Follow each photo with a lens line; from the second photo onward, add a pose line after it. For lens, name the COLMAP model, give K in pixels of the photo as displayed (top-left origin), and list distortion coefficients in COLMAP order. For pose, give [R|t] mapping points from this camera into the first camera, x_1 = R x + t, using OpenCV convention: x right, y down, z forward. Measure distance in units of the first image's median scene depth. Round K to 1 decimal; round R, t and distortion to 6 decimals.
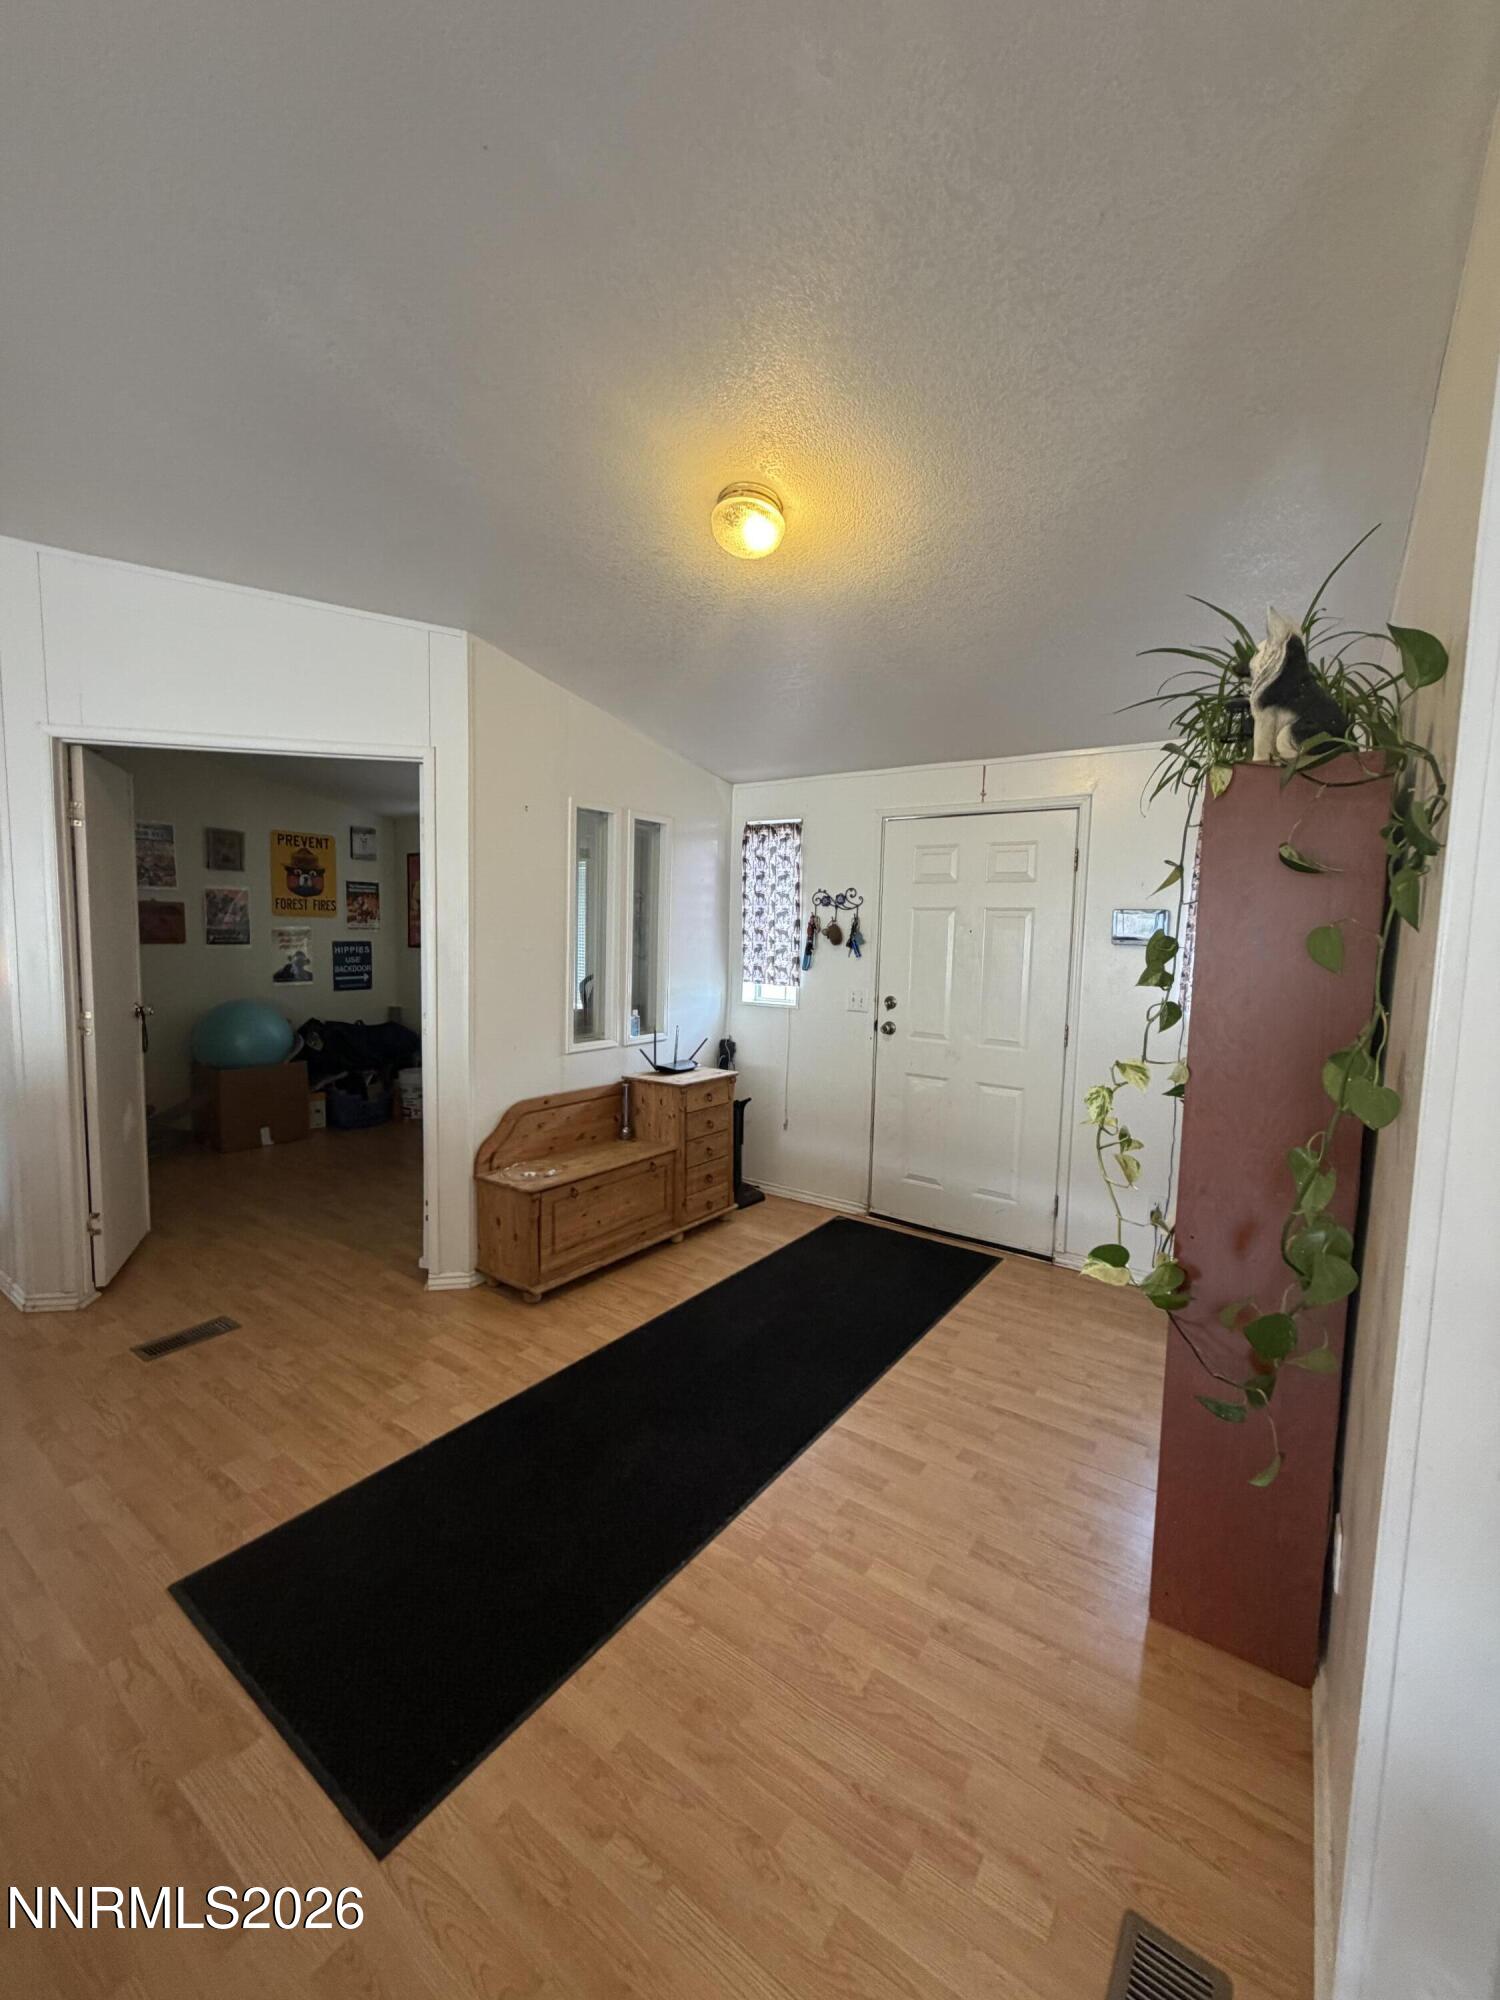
lens RADIAL K [[795.8, 0, 751.1], [0, 795.8, 996.8], [0, 0, 1]] dist [-0.001064, -0.000044]
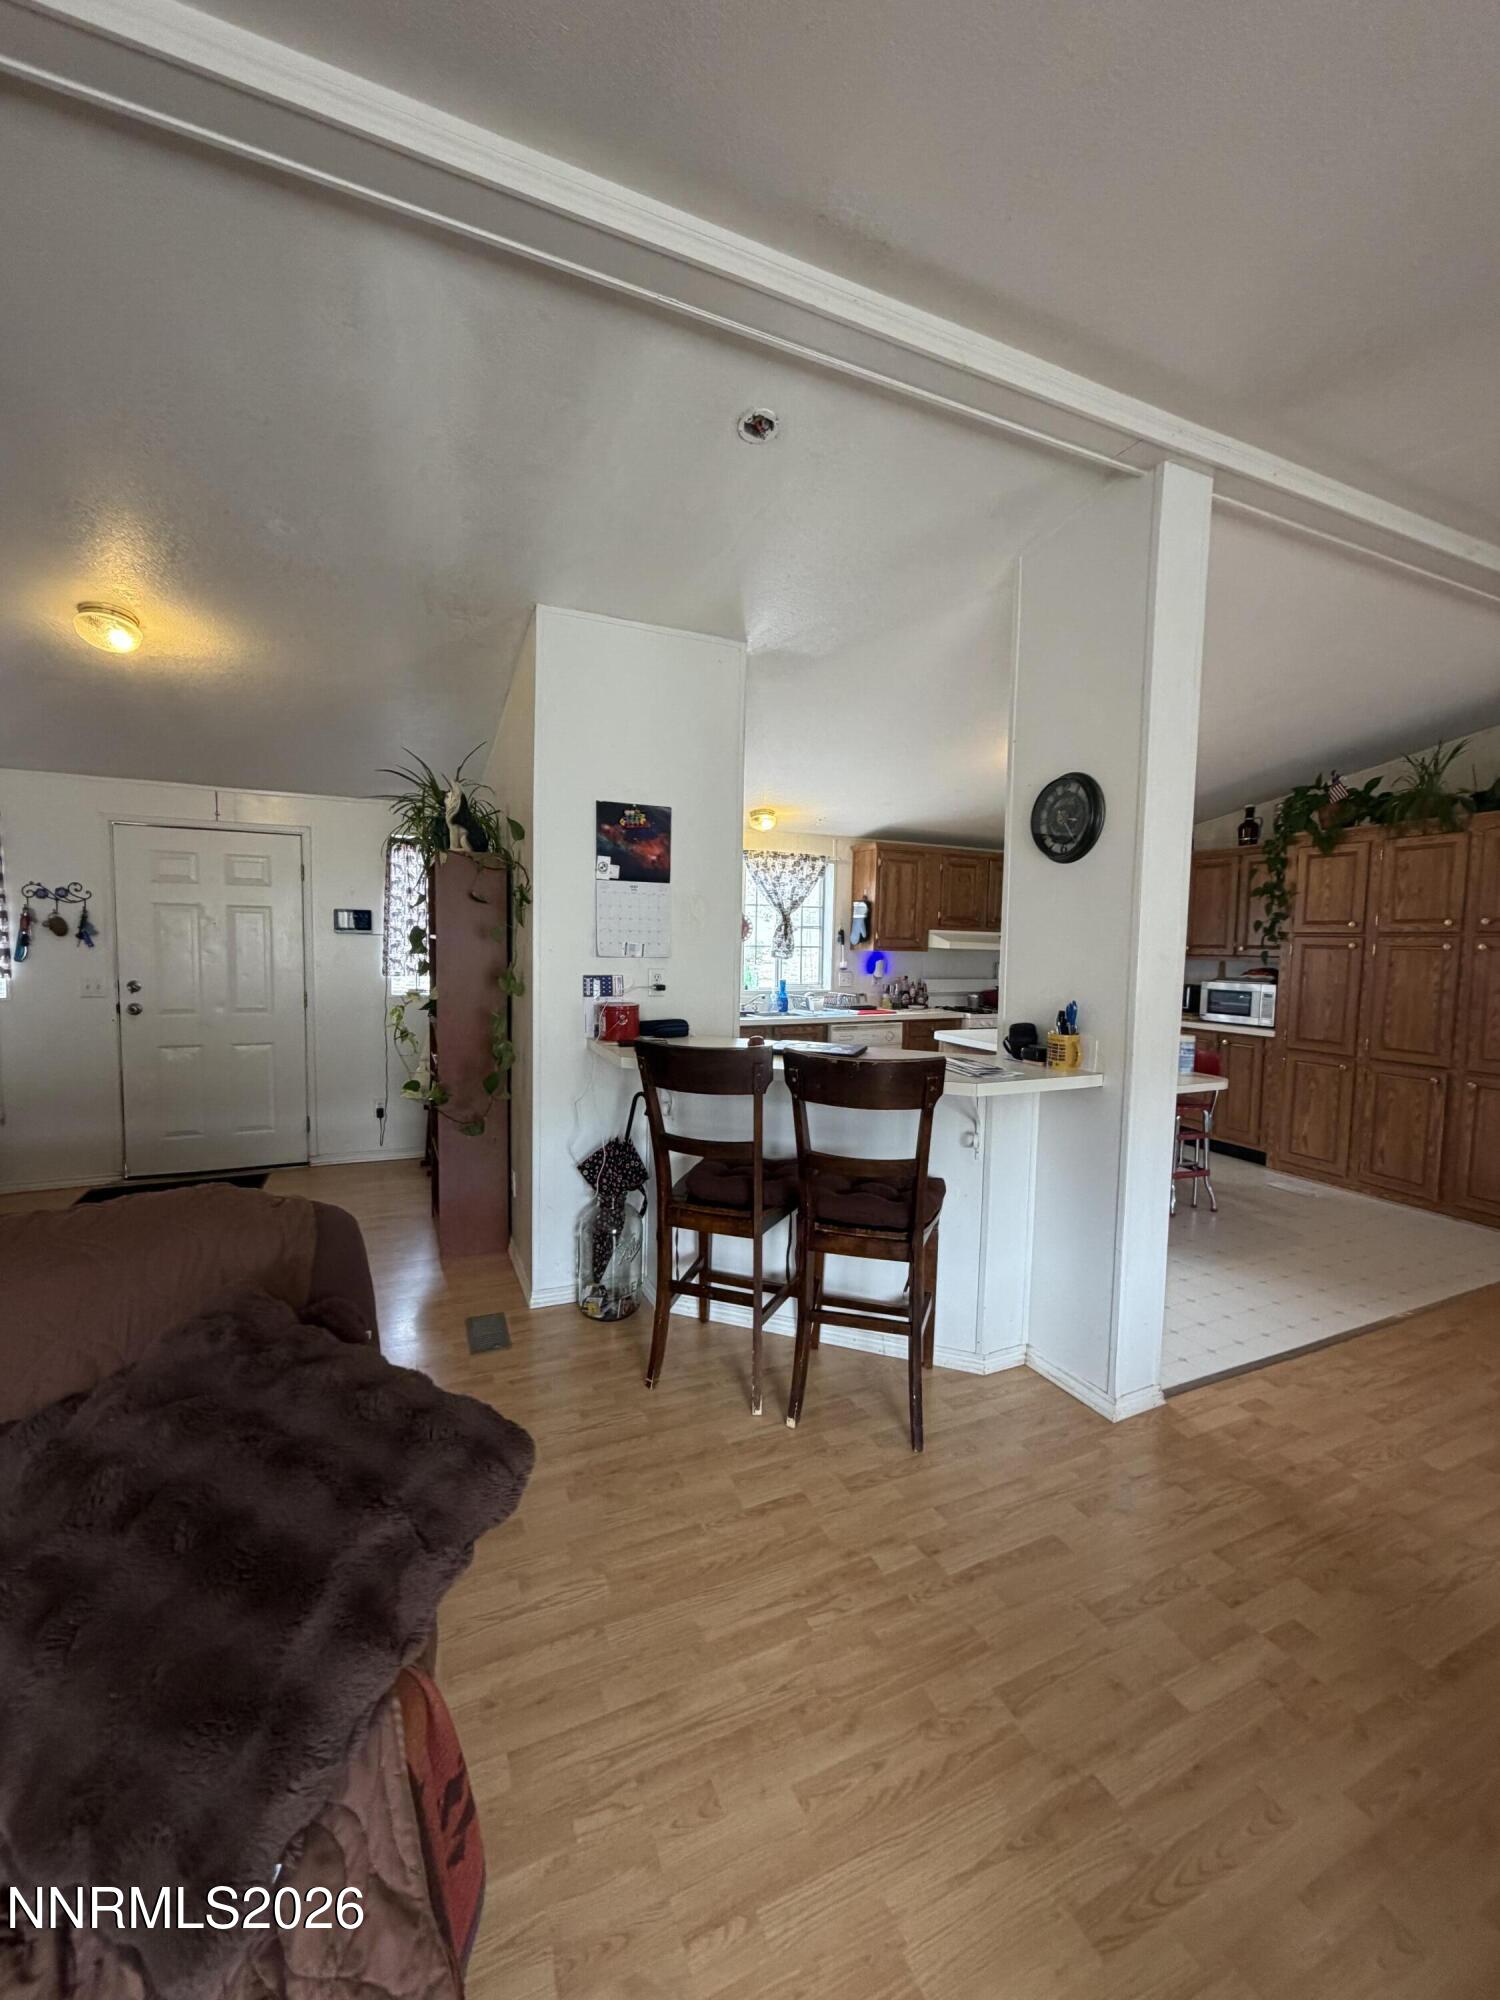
lens RADIAL K [[795.8, 0, 751.1], [0, 795.8, 996.8], [0, 0, 1]] dist [-0.001064, -0.000044]
pose [[0.513547, -0.076273, 0.854665, -0.332757], [0.063312, 0.996695, 0.050906, 0.019164], [-0.855723, 0.027968, 0.516678, -0.323296]]
